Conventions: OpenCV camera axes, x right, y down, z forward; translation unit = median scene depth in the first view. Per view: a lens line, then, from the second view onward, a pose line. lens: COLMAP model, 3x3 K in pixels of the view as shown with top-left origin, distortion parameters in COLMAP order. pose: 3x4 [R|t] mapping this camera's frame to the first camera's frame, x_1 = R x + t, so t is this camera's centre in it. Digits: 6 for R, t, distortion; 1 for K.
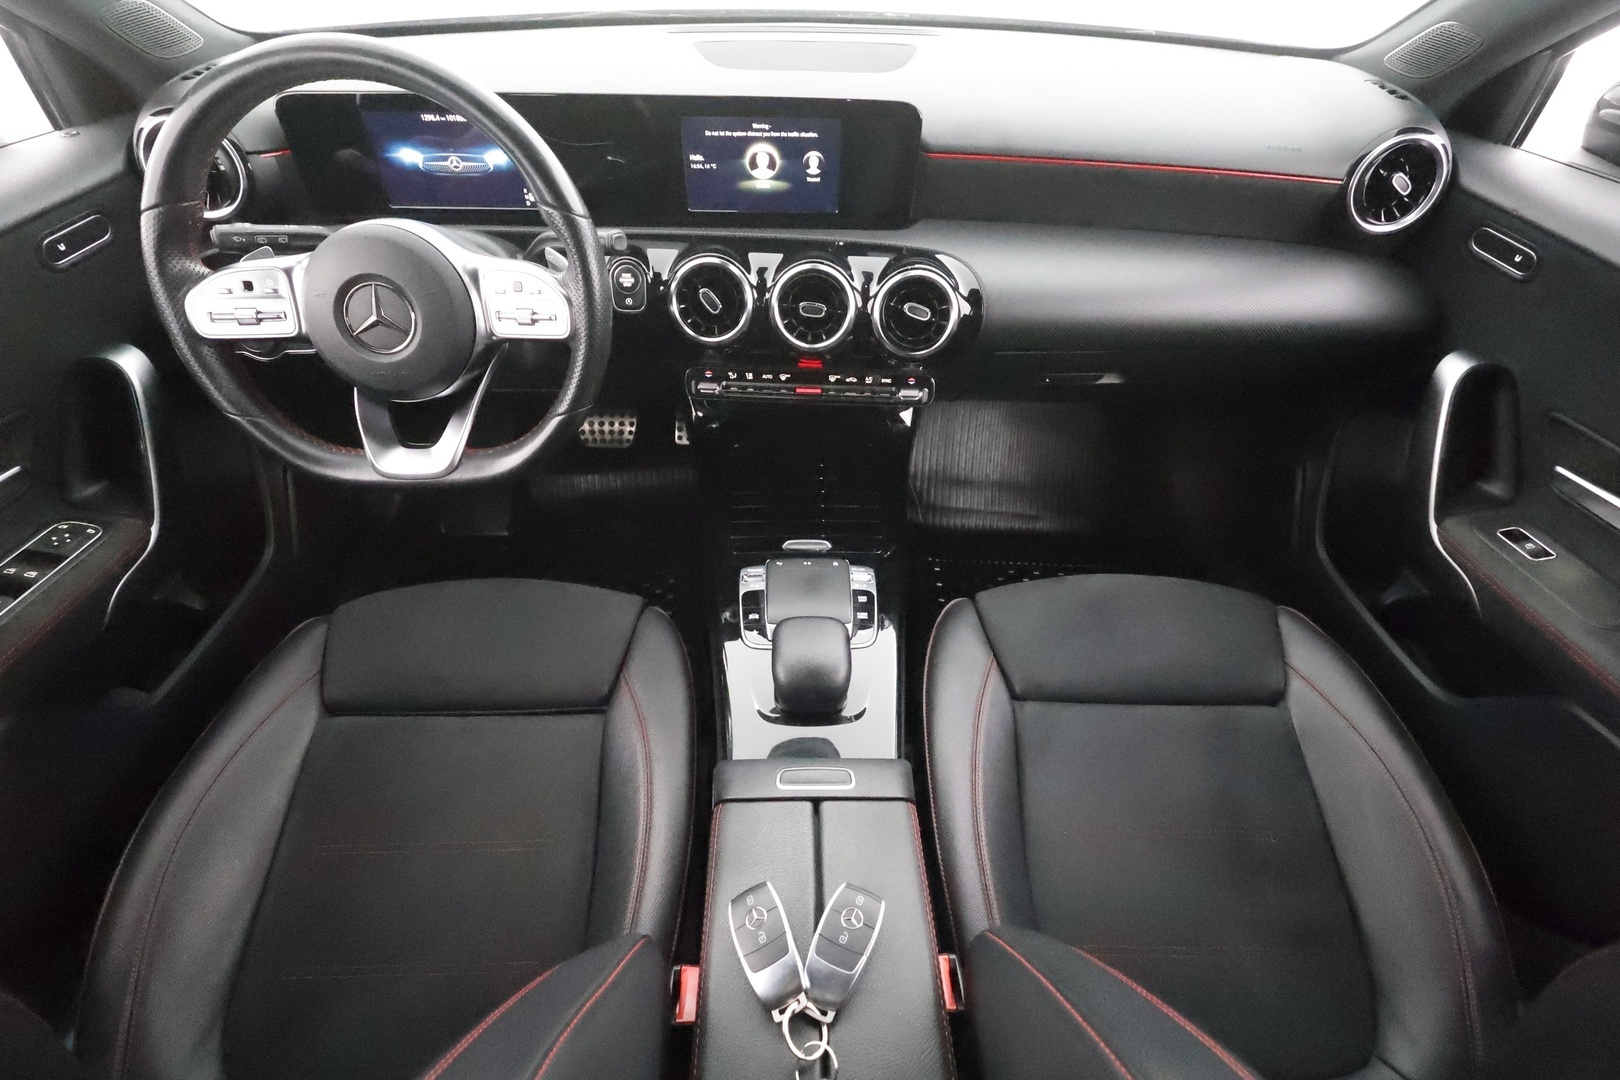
lens RADIAL K [[756.1, 0, 810.0], [0, 756.1, 540.0], [0, 0, 1]] dist [0.000577, 0.000173]
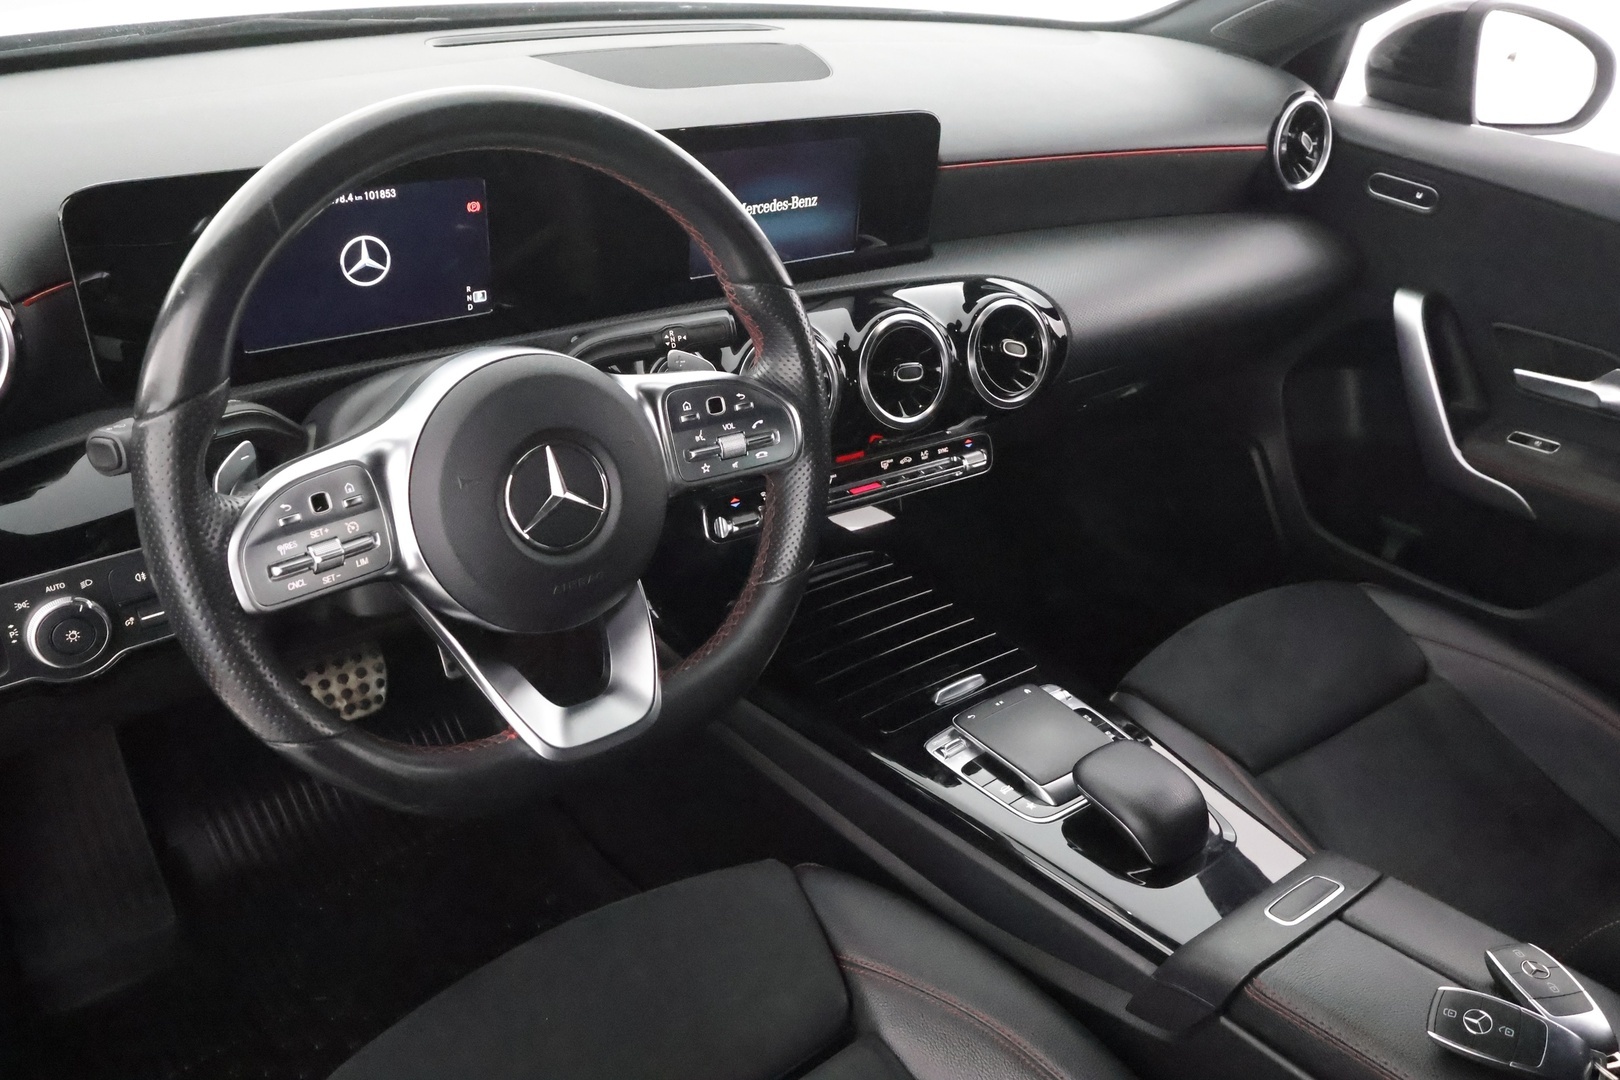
lens RADIAL K [[1282.7, 0, 810.0], [0, 1282.7, 540.0], [0, 0, 1]] dist [0.002878, 0.000364]
pose [[0.799022, -0.263994, 0.540251, -0.799146], [0.360260, 0.929535, -0.078601, -0.085929], [-0.481432, 0.257434, 0.837825, 0.029374]]
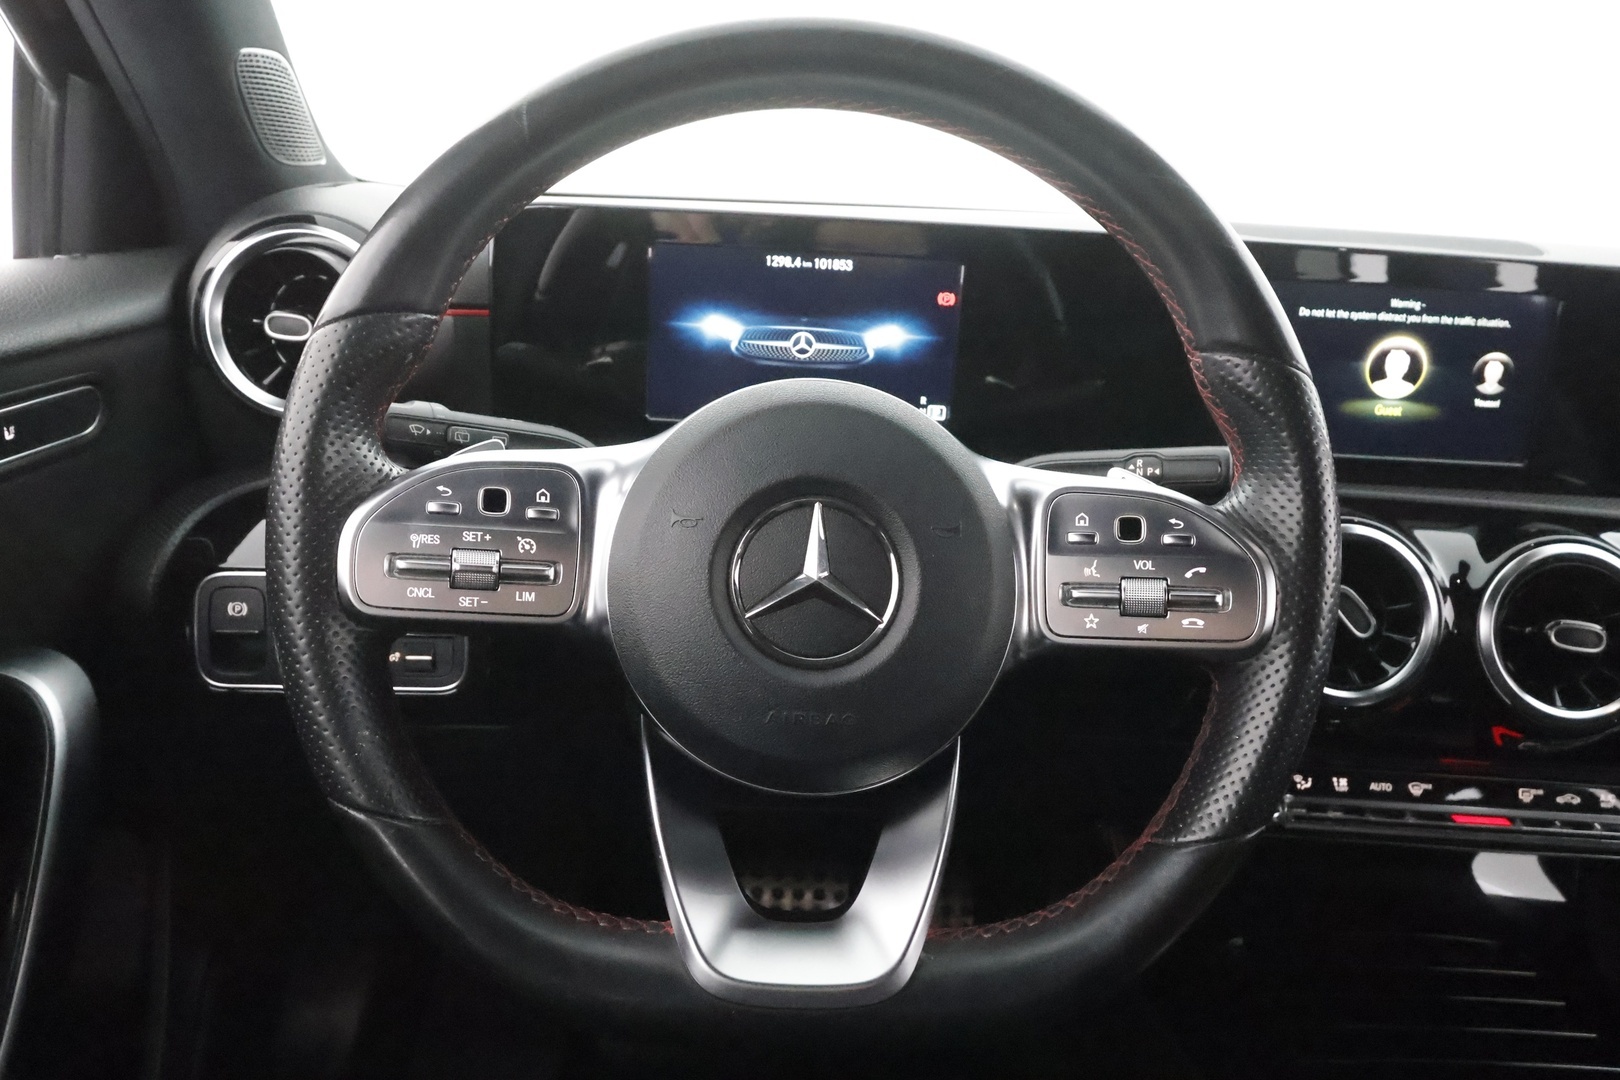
lens RADIAL K [[1200.3, 0, 810.0], [0, 1200.3, 540.0], [0, 0, 1]] dist [0.003792, 0.003222]
pose [[0.998892, 0.036541, 0.029669, -0.484655], [-0.019587, 0.895857, -0.443910, -0.023277], [-0.042800, 0.442837, 0.895580, 0.337590]]
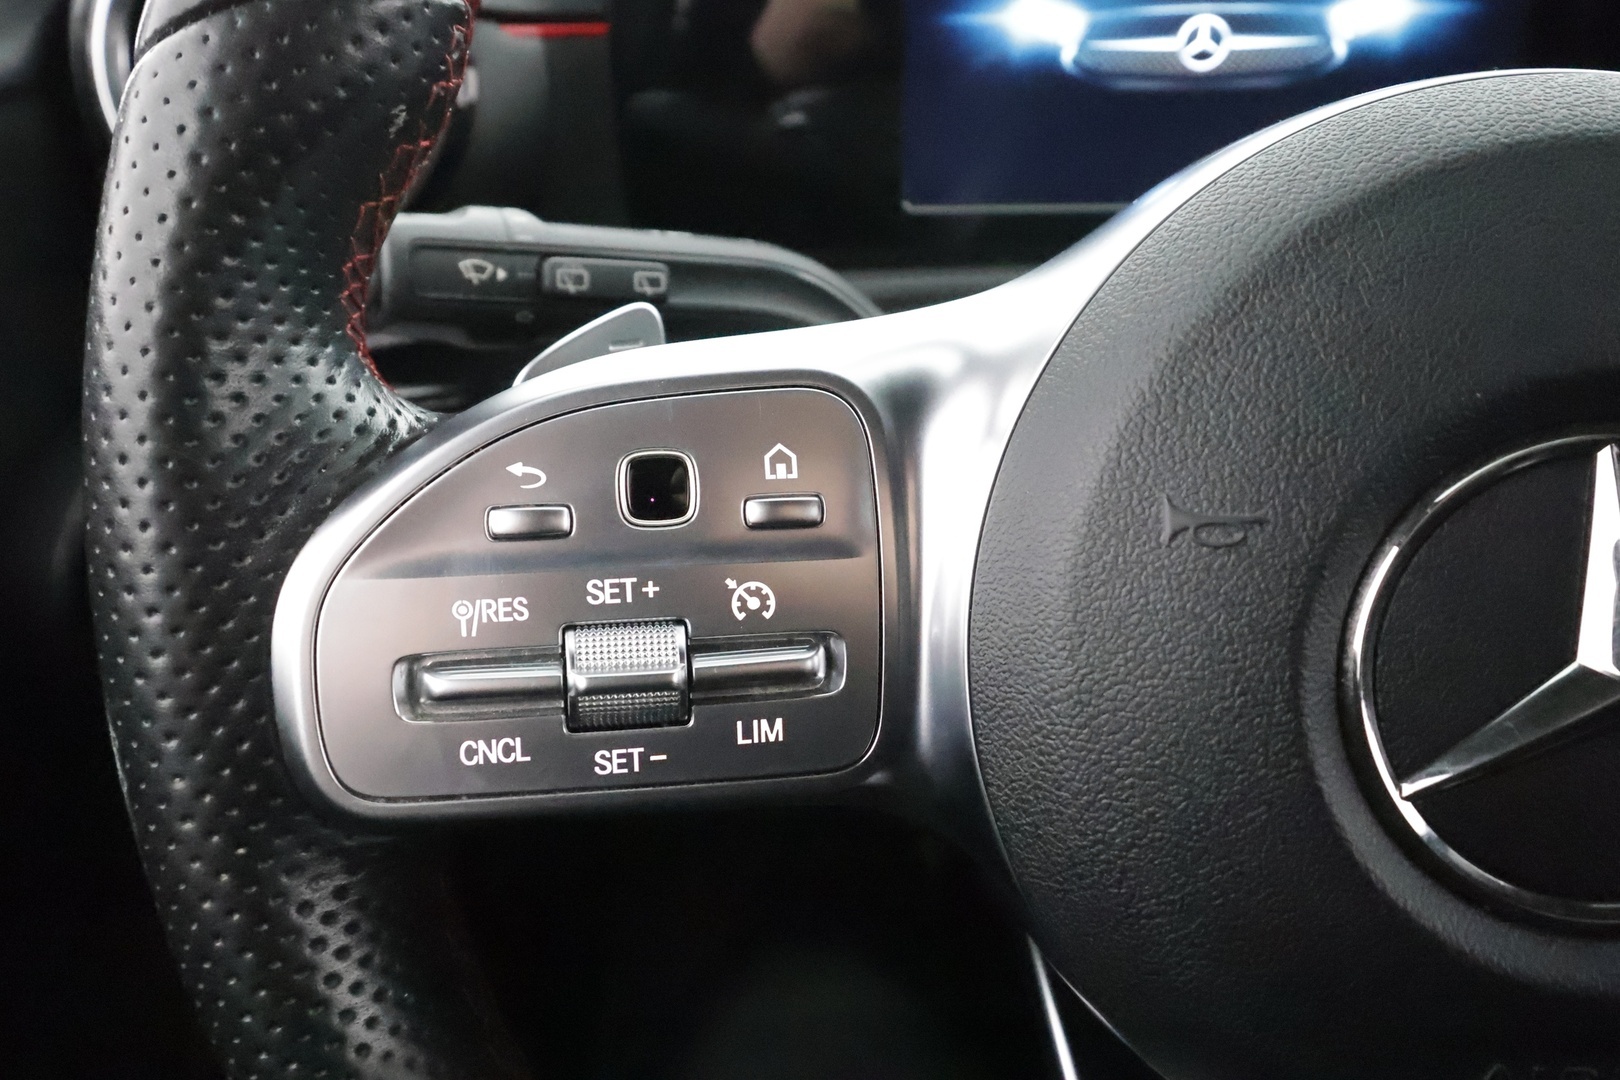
lens RADIAL K [[1307.4, 0, 861.6], [0, 1307.4, 534.9], [0, 0, 1]] dist [-0.055703, 0.004858]
pose [[0.998384, -0.010775, -0.055793, -0.565658], [-0.005195, 0.960438, -0.278446, -0.209757], [0.056586, 0.278286, 0.958830, 0.614281]]
